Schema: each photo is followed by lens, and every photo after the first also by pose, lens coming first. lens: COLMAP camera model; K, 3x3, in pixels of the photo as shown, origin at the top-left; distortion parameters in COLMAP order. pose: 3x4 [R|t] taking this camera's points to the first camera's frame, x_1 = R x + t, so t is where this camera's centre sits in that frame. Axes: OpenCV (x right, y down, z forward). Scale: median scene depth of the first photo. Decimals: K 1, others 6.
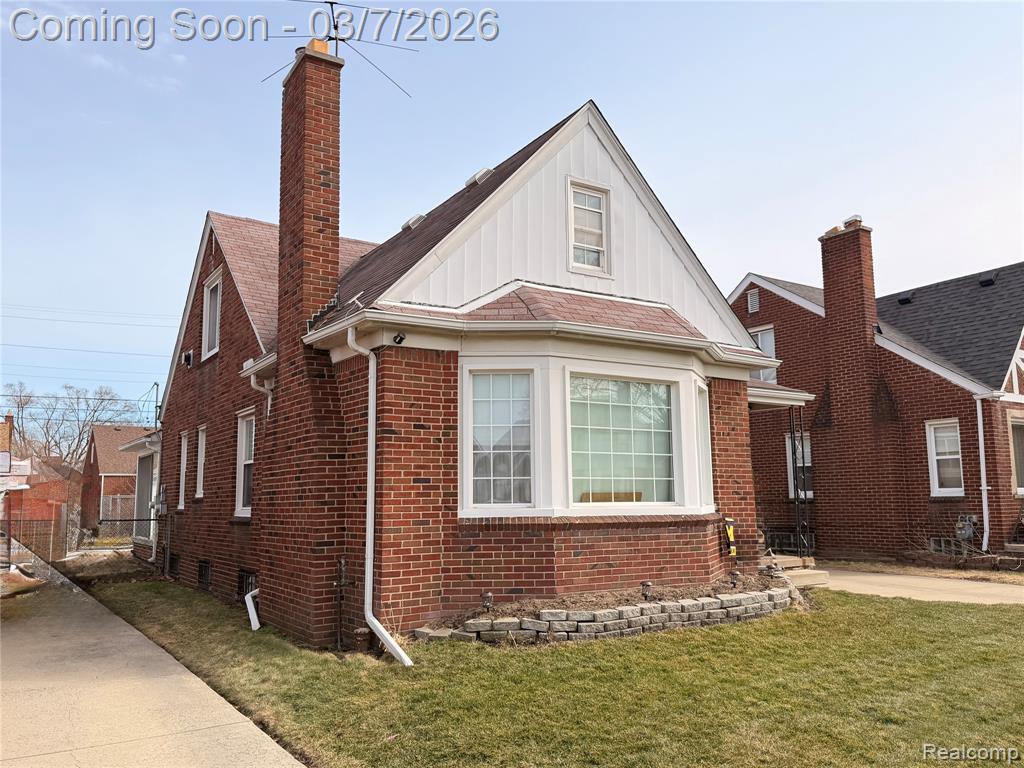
lens RADIAL K [[797.3, 0, 512.0], [0, 797.3, 384.0], [0, 0, 1]] dist [0.107865, -0.000508]
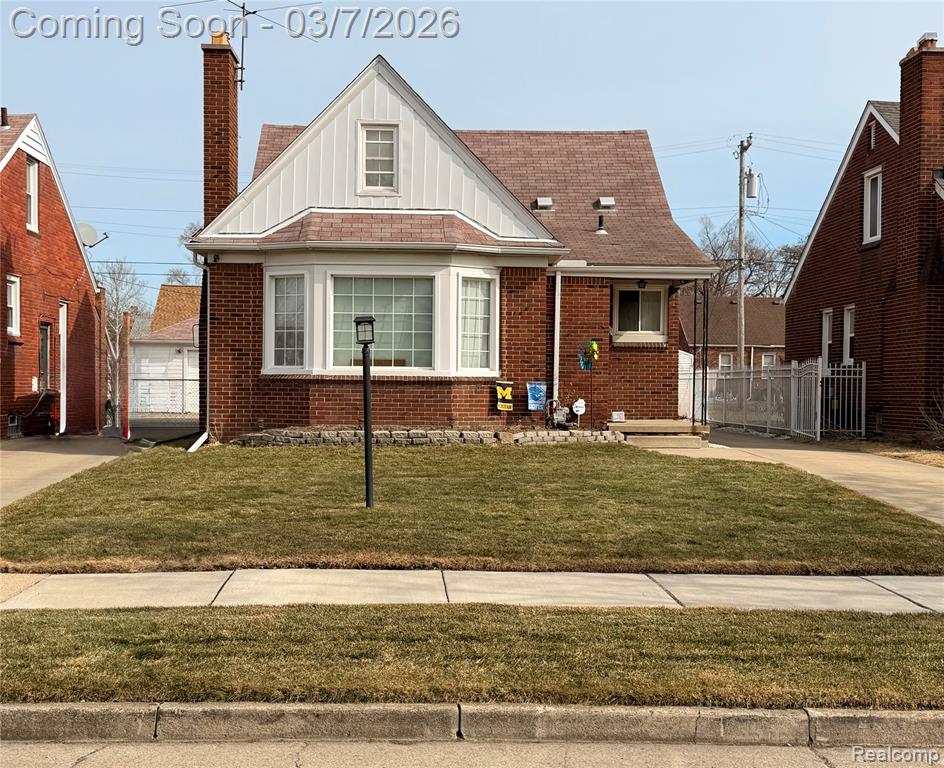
lens RADIAL K [[1203.9, 0, 443.5], [0, 1203.9, 385.9], [0, 0, 1]] dist [0.170930, -0.281835]
pose [[0.854534, 0.021442, -0.518953, 1.374931], [0.054377, 0.989963, 0.130444, -0.089421], [0.516542, -0.139688, 0.844791, -0.745168]]
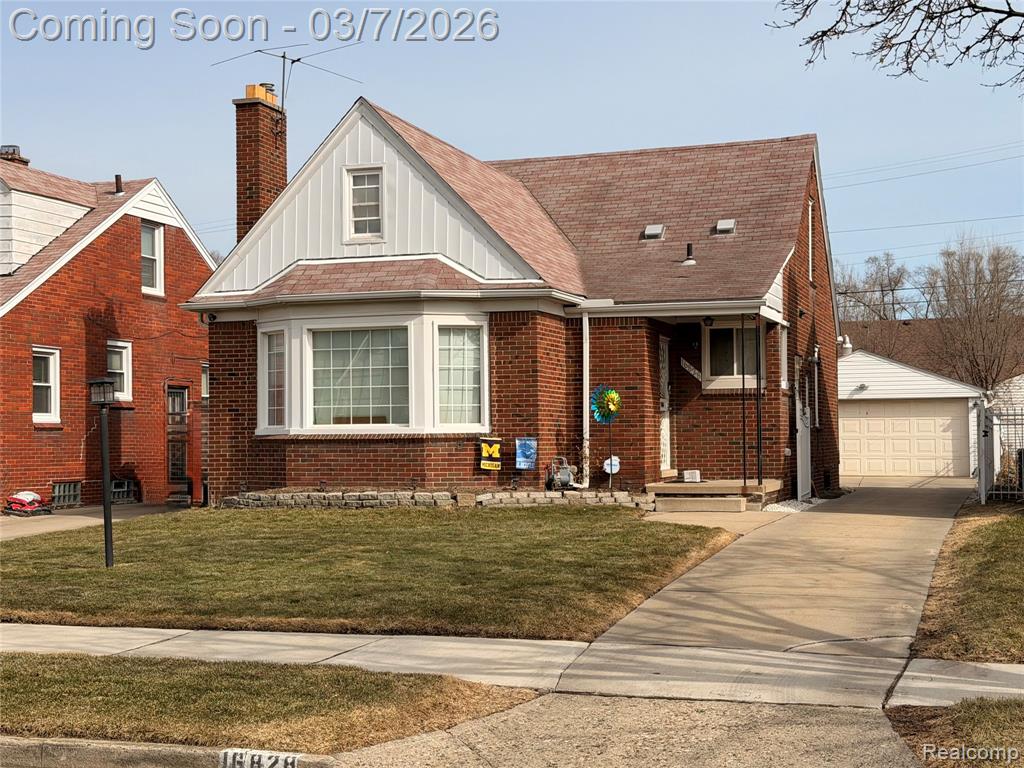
lens RADIAL K [[1475.4, 0, 512.0], [0, 1475.4, 384.0], [0, 0, 1]] dist [0.154716, 0.036769]
pose [[0.622866, -0.023463, -0.781977, 2.272399], [0.111770, 0.991965, 0.059264, -0.033222], [0.774303, -0.124316, 0.620484, -0.303701]]
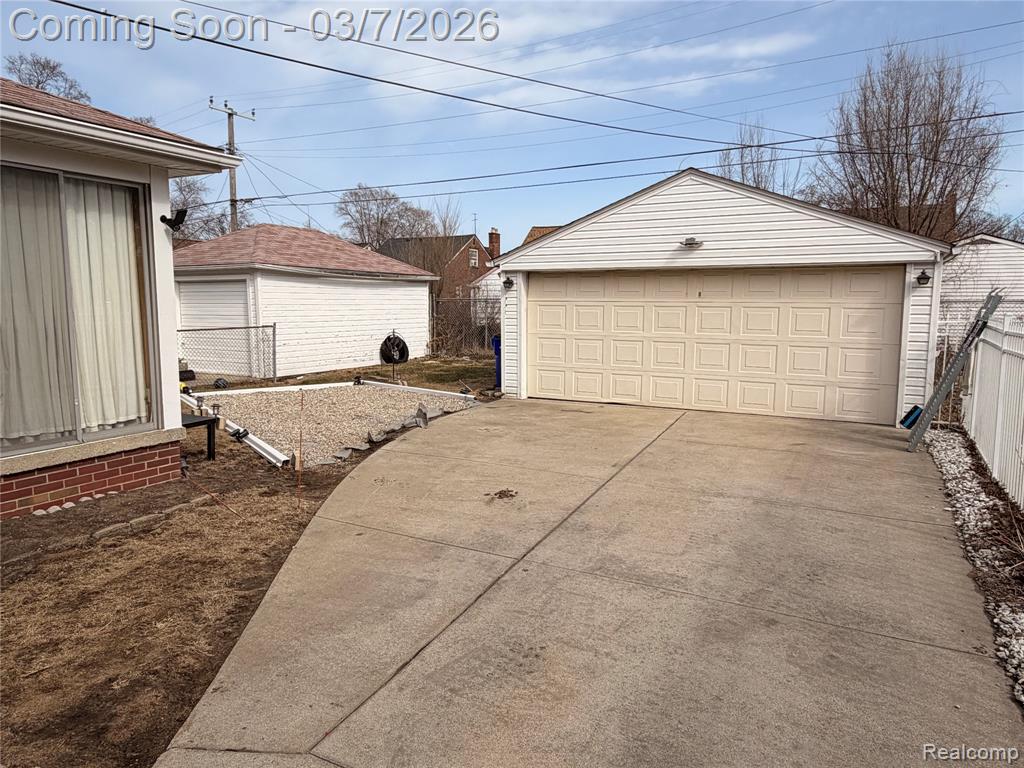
lens RADIAL K [[678.4, 0, 512.0], [0, 678.4, 384.0], [0, 0, 1]] dist [-0.006658, 0.003297]
pose [[0.484906, 0.117241, -0.866672, 0.088153], [0.114885, 0.973847, 0.196017, 0.359082], [0.866988, -0.194618, 0.458755, 2.723564]]
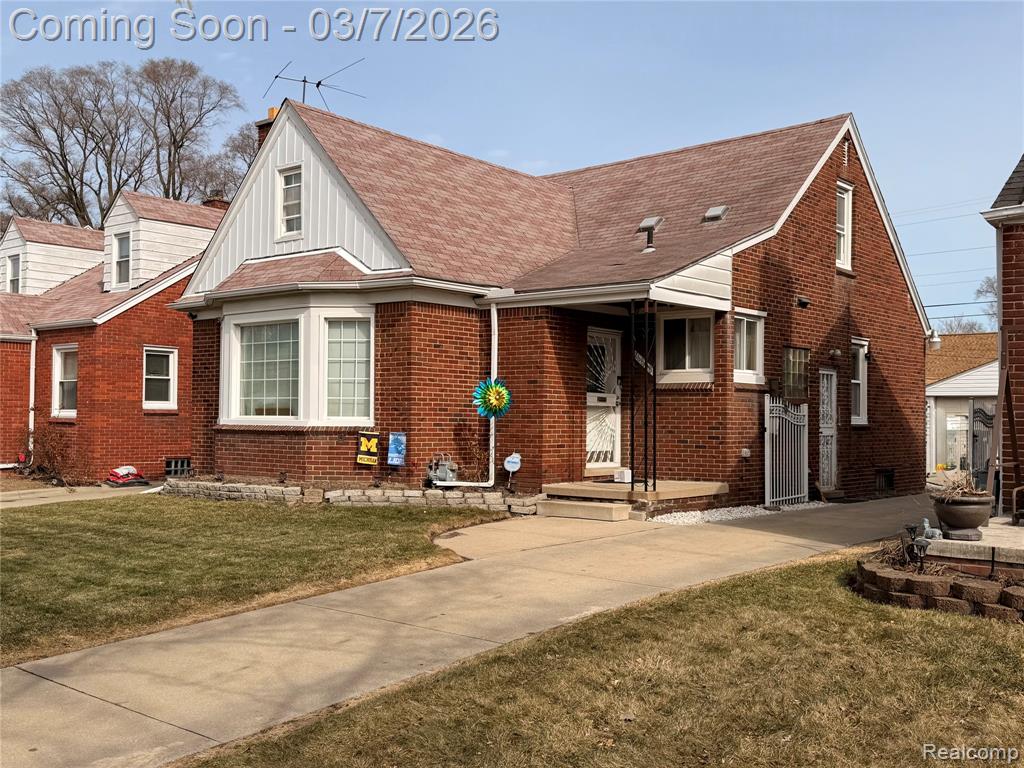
lens RADIAL K [[1023.0, 0, 512.0], [0, 1023.0, 384.0], [0, 0, 1]] dist [0.138206, -0.005739]
pose [[0.289336, -0.019173, -0.957036, 1.993734], [0.122206, 0.992358, 0.017065, 0.120448], [0.949395, -0.121893, 0.289468, 0.933777]]
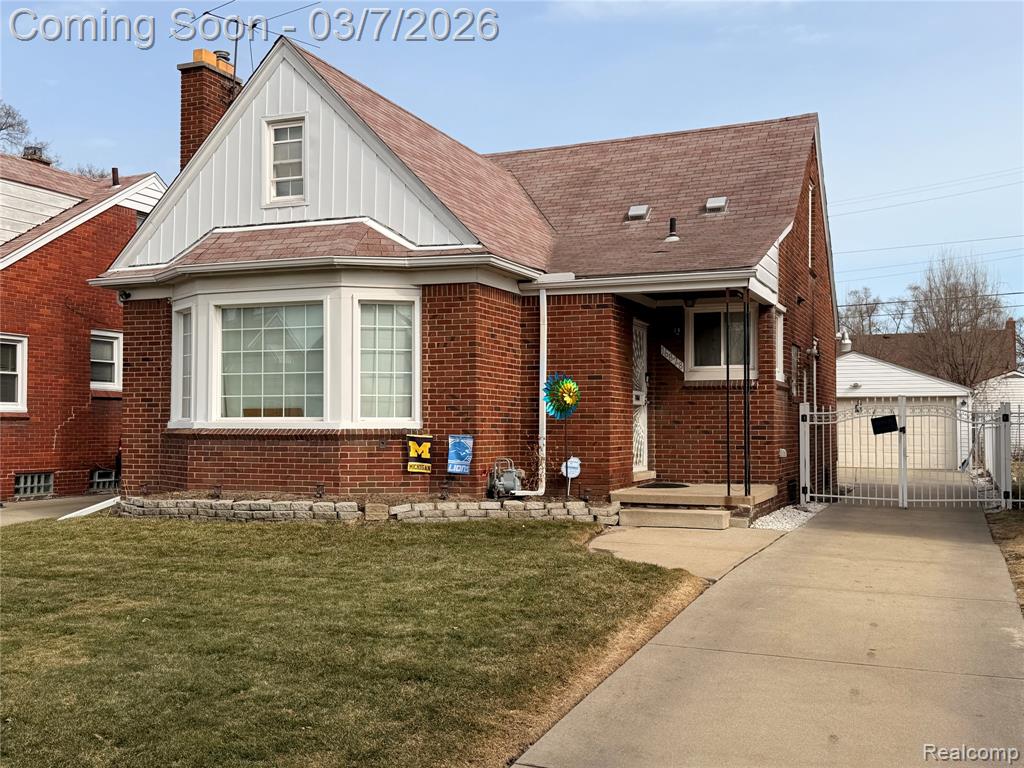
lens RADIAL K [[1032.5, 0, 512.0], [0, 1032.5, 384.0], [0, 0, 1]] dist [0.200327, -0.392954]
pose [[0.563799, -0.021798, -0.825624, 1.585185], [0.108556, 0.992935, 0.047915, 0.072616], [0.818747, -0.116641, 0.562182, 0.490193]]
